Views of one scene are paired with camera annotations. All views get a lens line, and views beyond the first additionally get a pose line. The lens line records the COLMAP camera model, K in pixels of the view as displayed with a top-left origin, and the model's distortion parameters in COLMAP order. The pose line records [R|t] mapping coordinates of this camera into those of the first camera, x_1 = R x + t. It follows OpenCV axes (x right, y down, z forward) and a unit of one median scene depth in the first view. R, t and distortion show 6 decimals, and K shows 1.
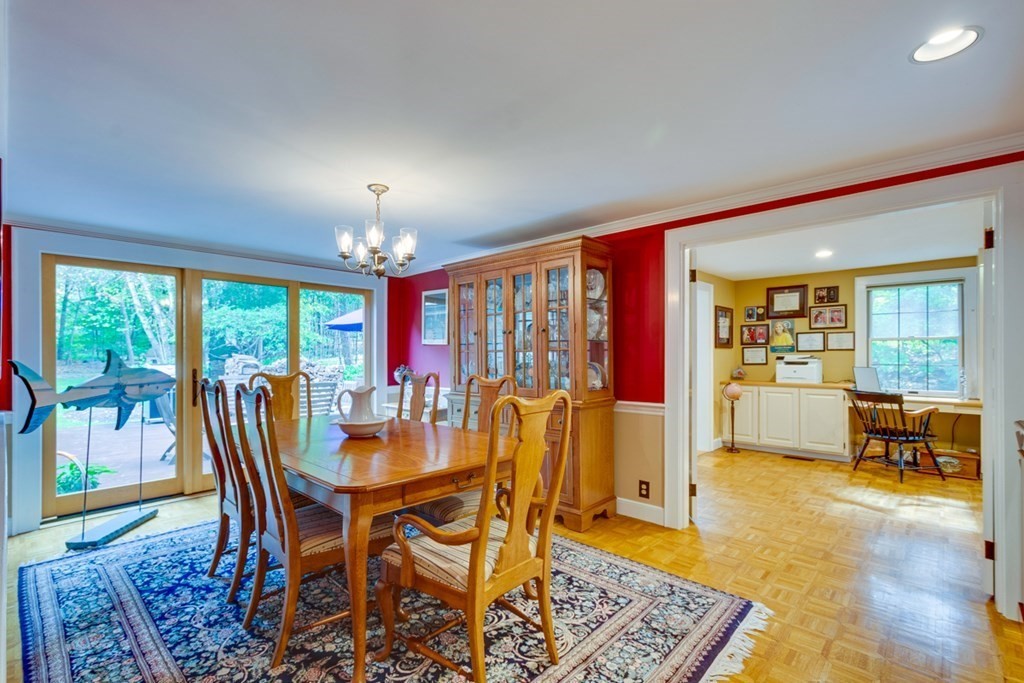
lens RADIAL K [[457.5, 0, 520.4], [0, 457.5, 358.5], [0, 0, 1]] dist [0.011370, -0.000440]
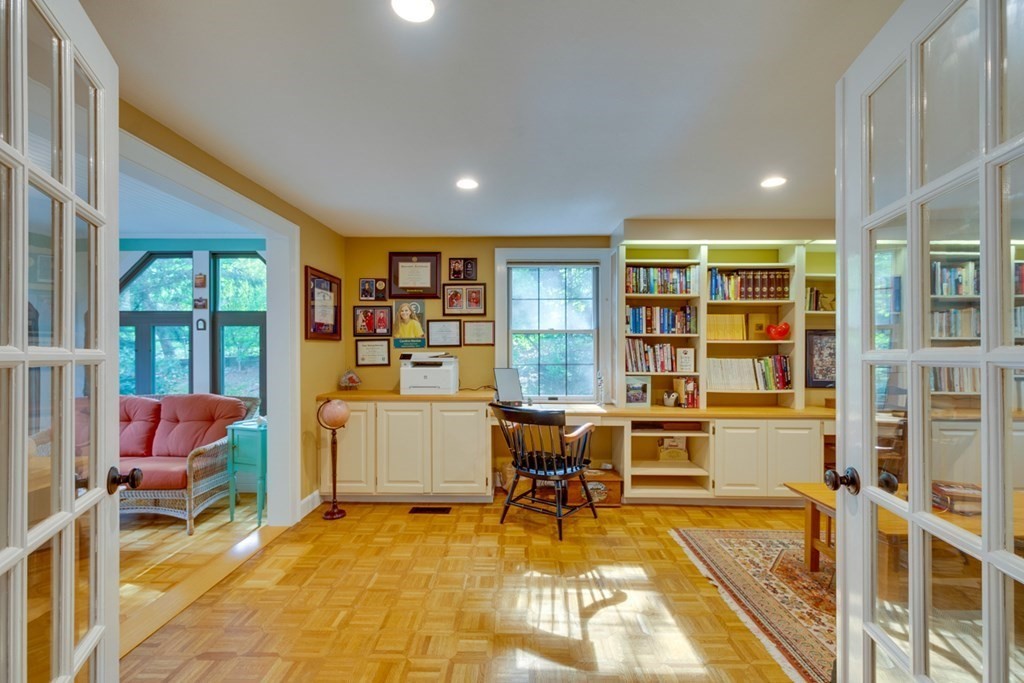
lens RADIAL K [[457.5, 0, 510.7], [0, 457.5, 349.8], [0, 0, 1]] dist [0.011370, -0.000440]
pose [[0.749604, 0.001985, 0.661883, 0.243219], [0.003969, 0.999964, -0.007494, -0.004948], [-0.661874, 0.008245, 0.749570, 0.407986]]
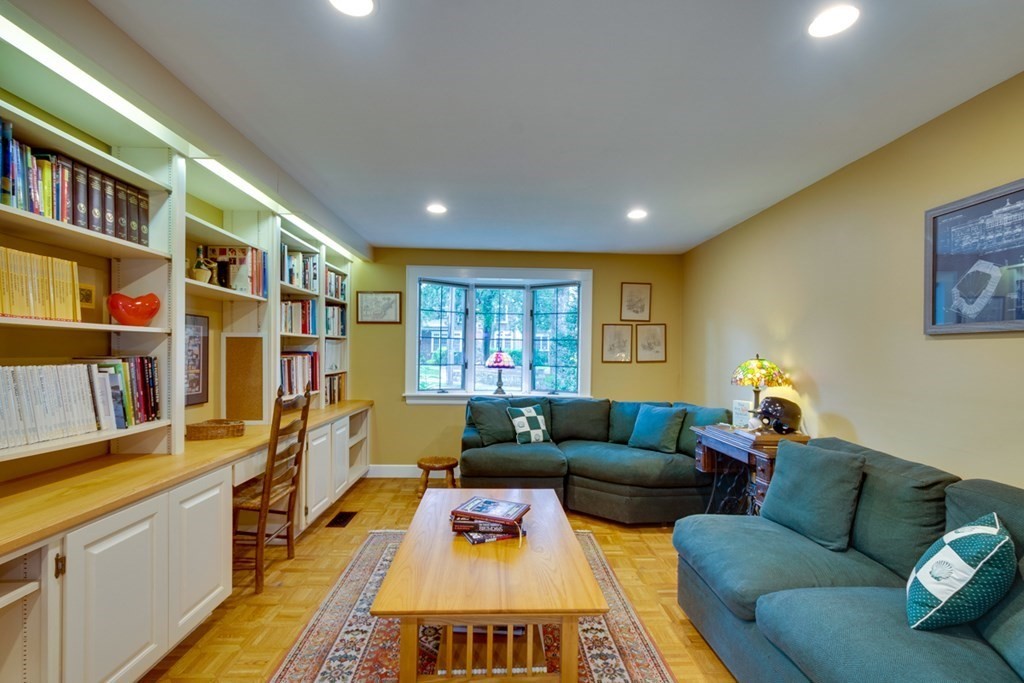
lens RADIAL K [[457.5, 0, 512.4], [0, 457.5, 352.7], [0, 0, 1]] dist [0.011370, -0.000440]
pose [[-0.703750, -0.015222, 0.710285, 0.552395], [-0.010720, 0.999884, 0.010806, -0.009476], [-0.710367, -0.000009, -0.703832, 0.704902]]
